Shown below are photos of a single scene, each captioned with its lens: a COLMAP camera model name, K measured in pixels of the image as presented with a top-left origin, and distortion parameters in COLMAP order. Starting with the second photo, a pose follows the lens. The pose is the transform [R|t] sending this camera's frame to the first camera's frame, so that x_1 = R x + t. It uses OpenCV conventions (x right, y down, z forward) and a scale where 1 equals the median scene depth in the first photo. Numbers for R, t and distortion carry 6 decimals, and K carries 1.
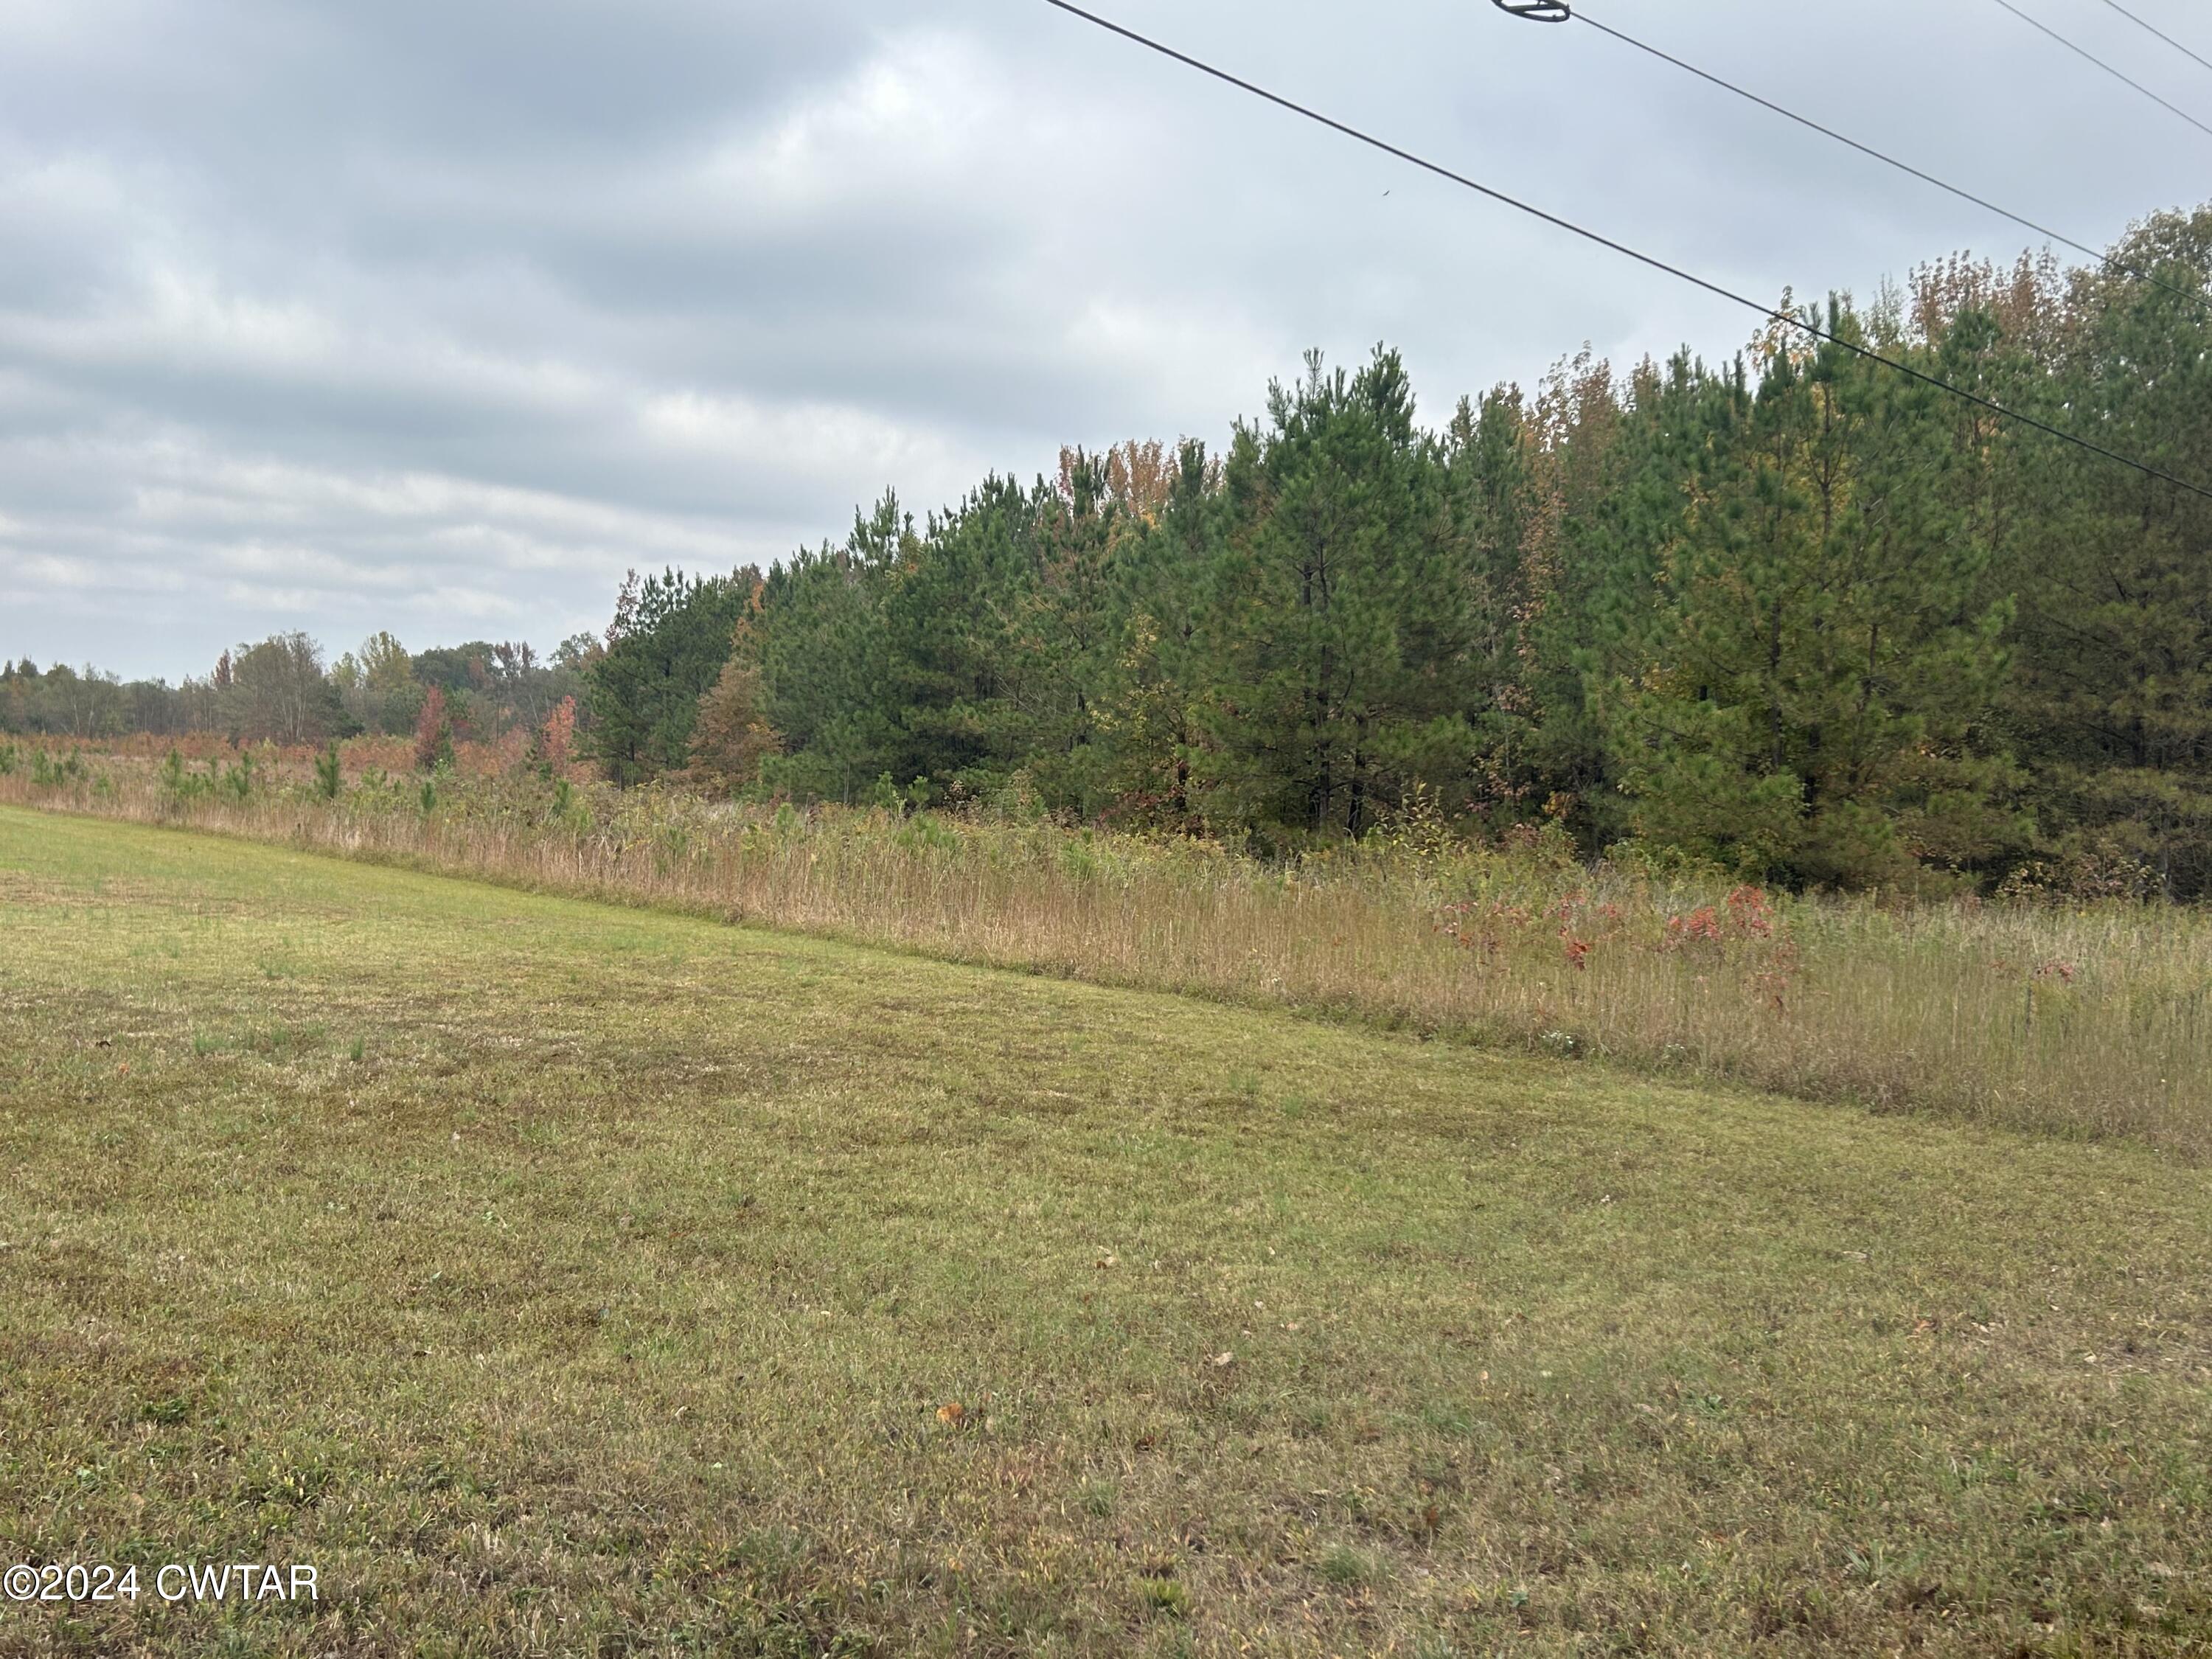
lens RADIAL K [[2055.7, 0, 1103.3], [0, 2055.7, 841.7], [0, 0, 1]] dist [0.026952, 0.000000]
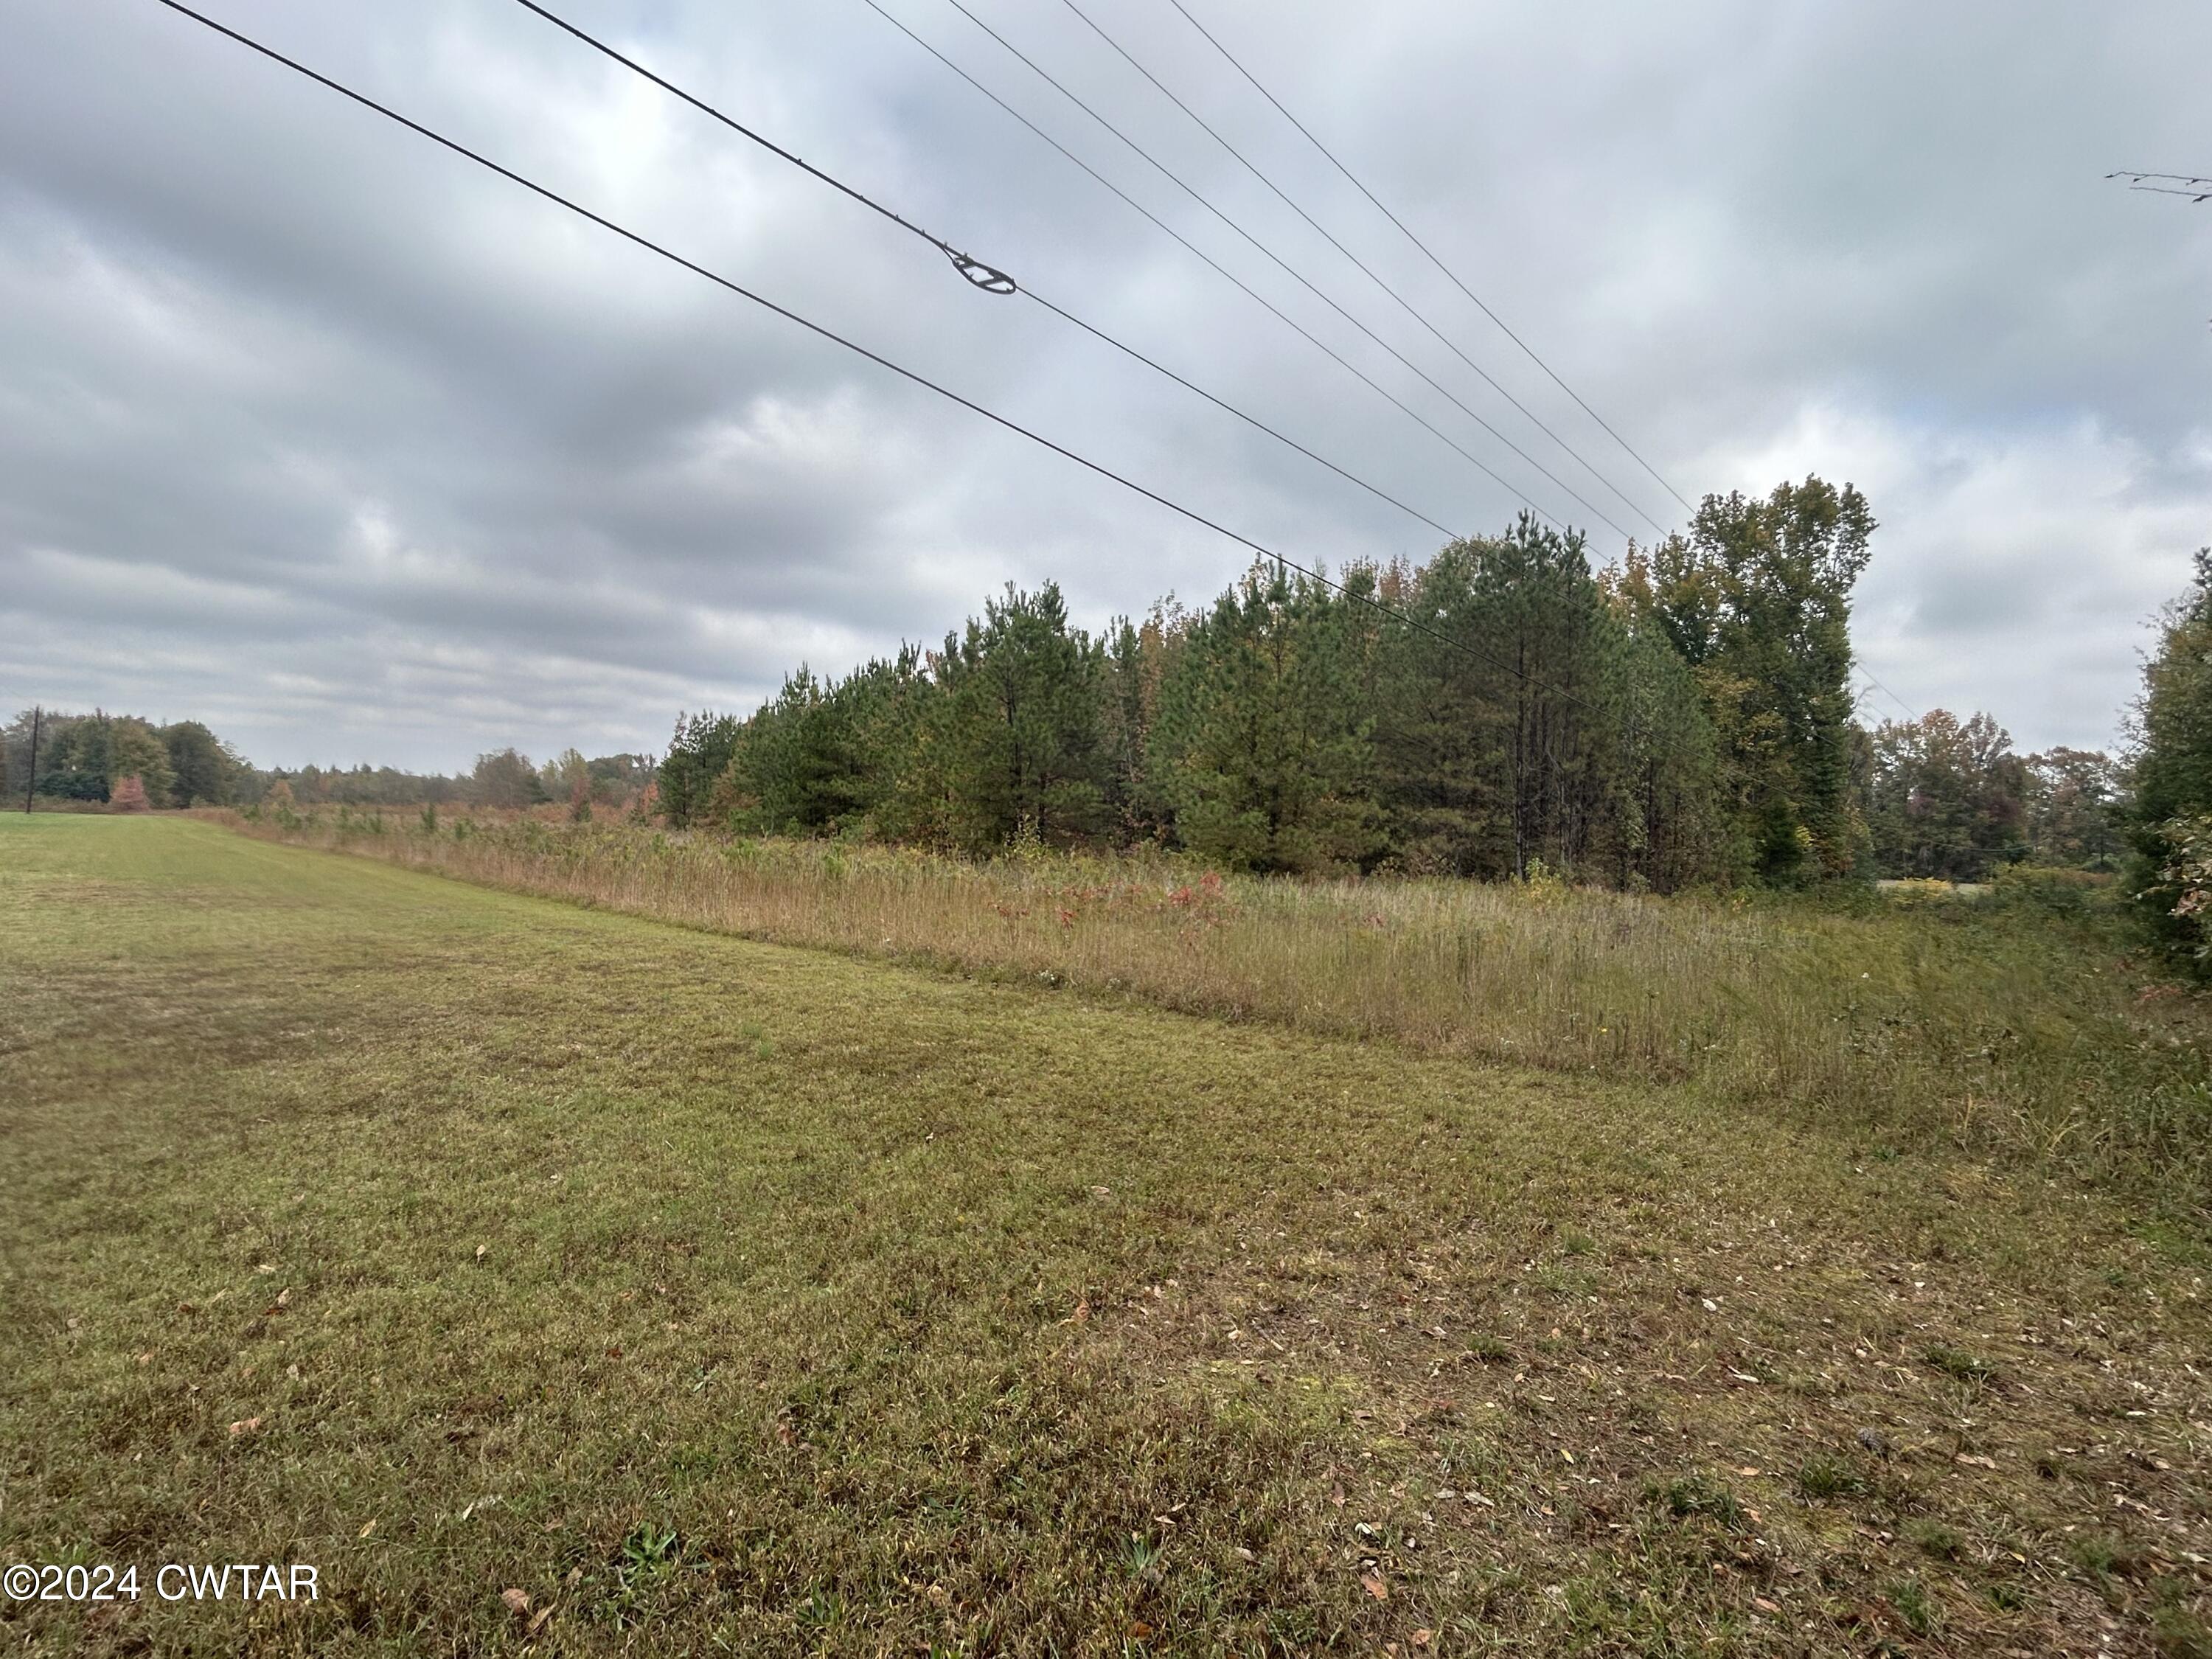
lens RADIAL K [[1041.3, 0, 1111.9], [0, 1041.3, 834.5], [0, 0, 1]] dist [0.004190, -0.000569]
pose [[0.989947, -0.011746, 0.140948, 0.057623], [0.014325, 0.999748, -0.017302, 0.001619], [-0.140709, 0.019147, 0.989866, 0.081372]]
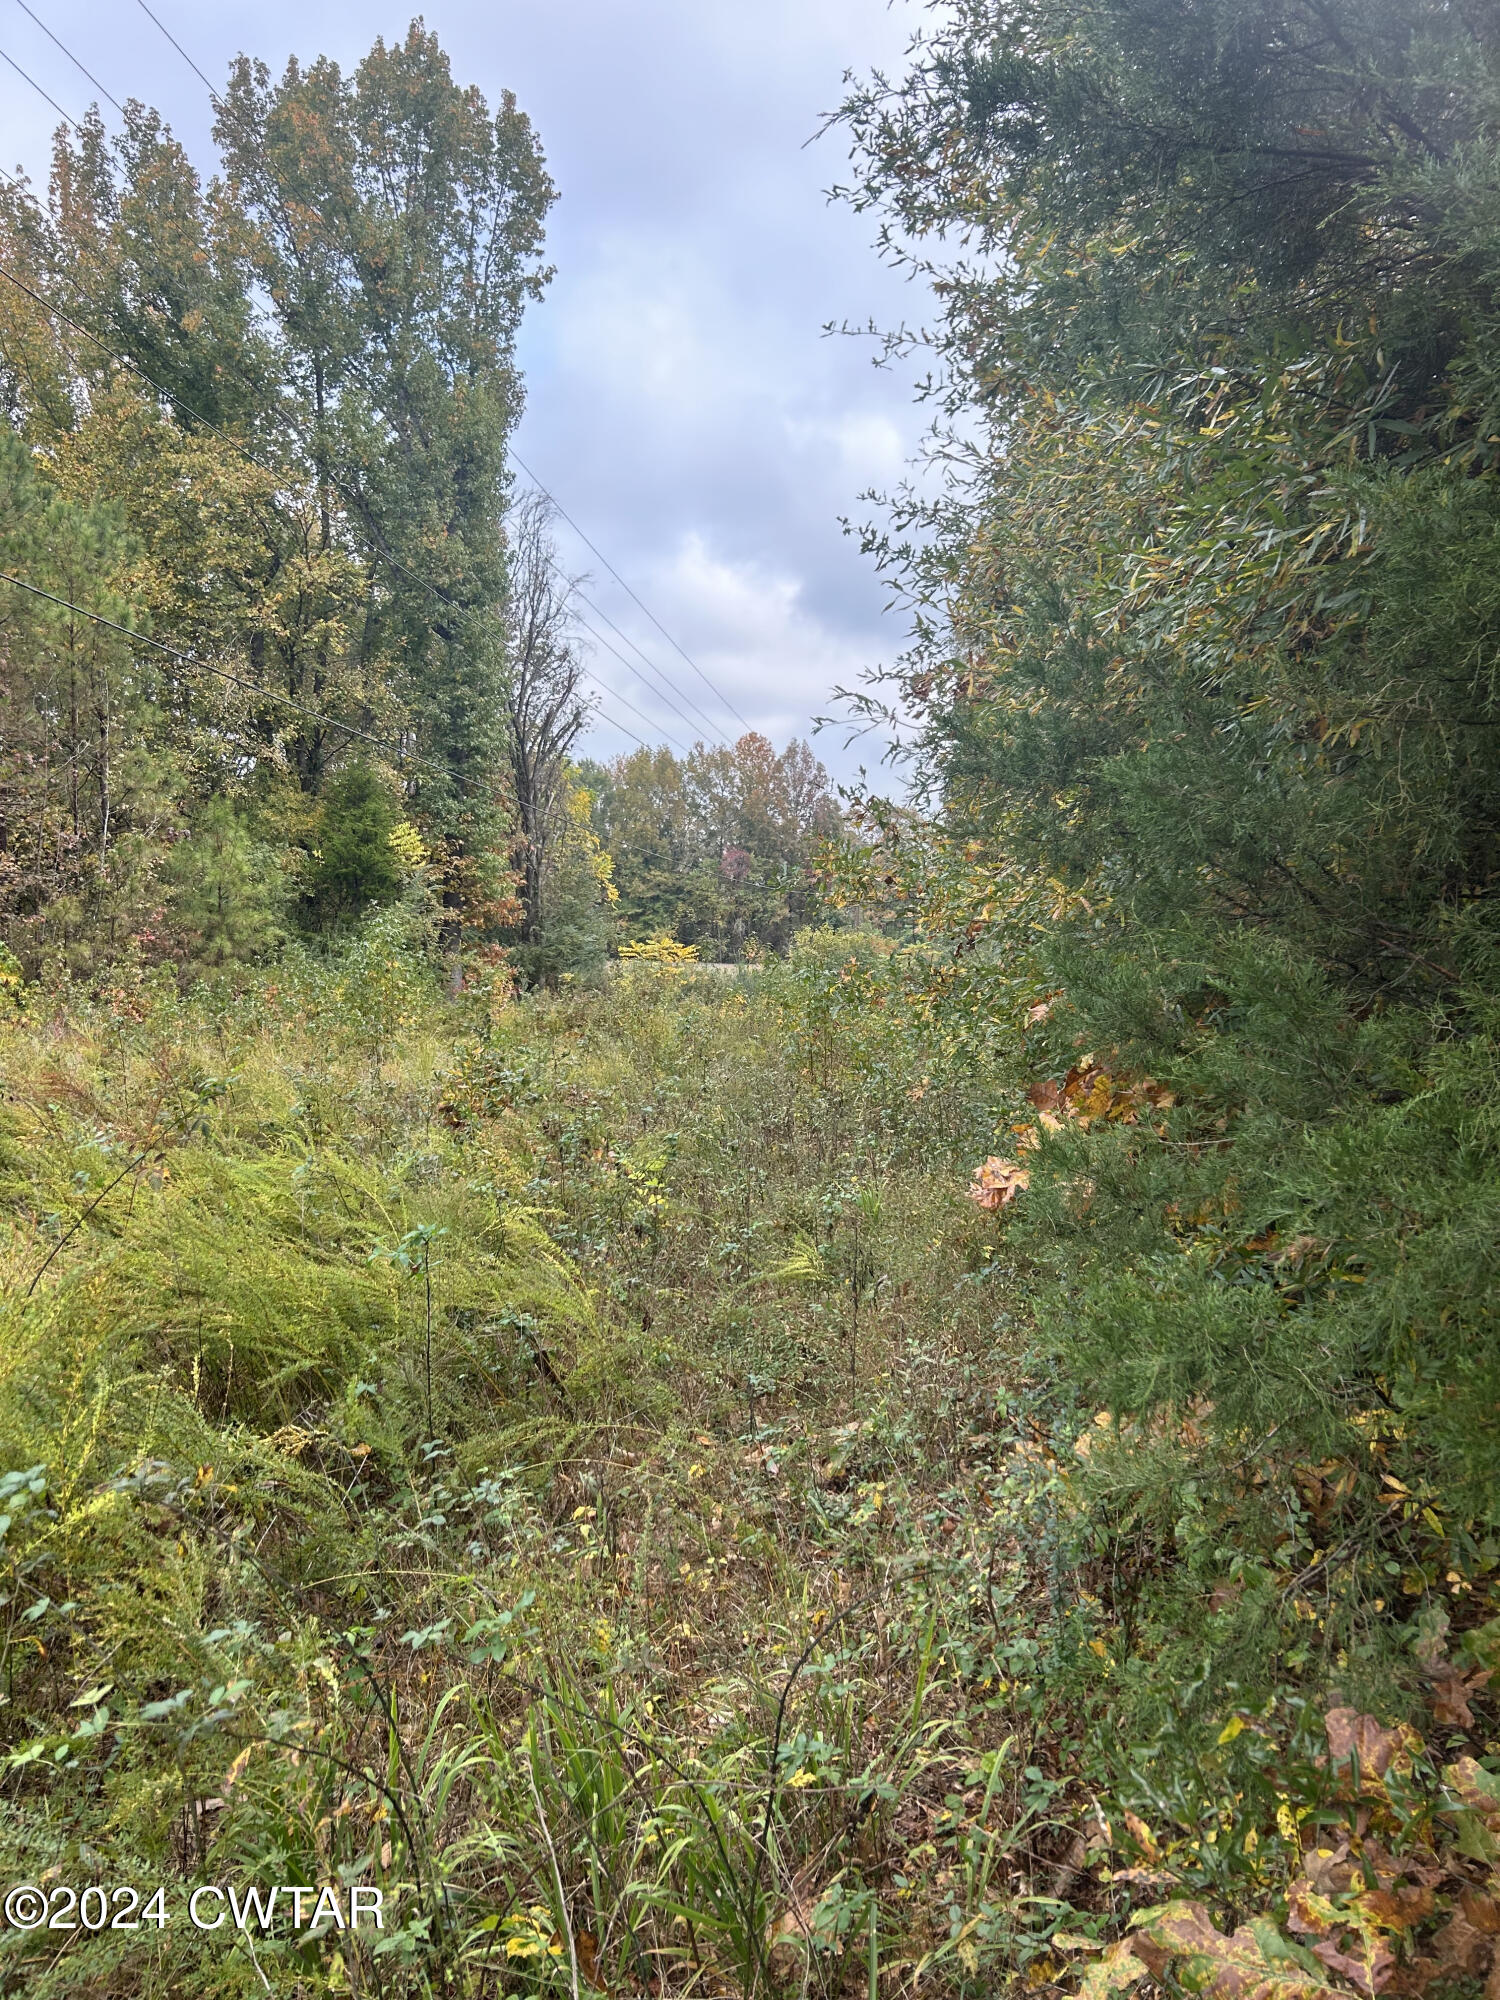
lens RADIAL K [[1514.6, 0, 749.7], [0, 1514.6, 999.6], [0, 0, 1]] dist [0.004351, 0.001550]
pose [[0.702882, -0.052723, 0.709350, 0.279211], [0.024221, 0.998445, 0.050210, 0.016795], [-0.710894, -0.018111, 0.703066, 0.253192]]
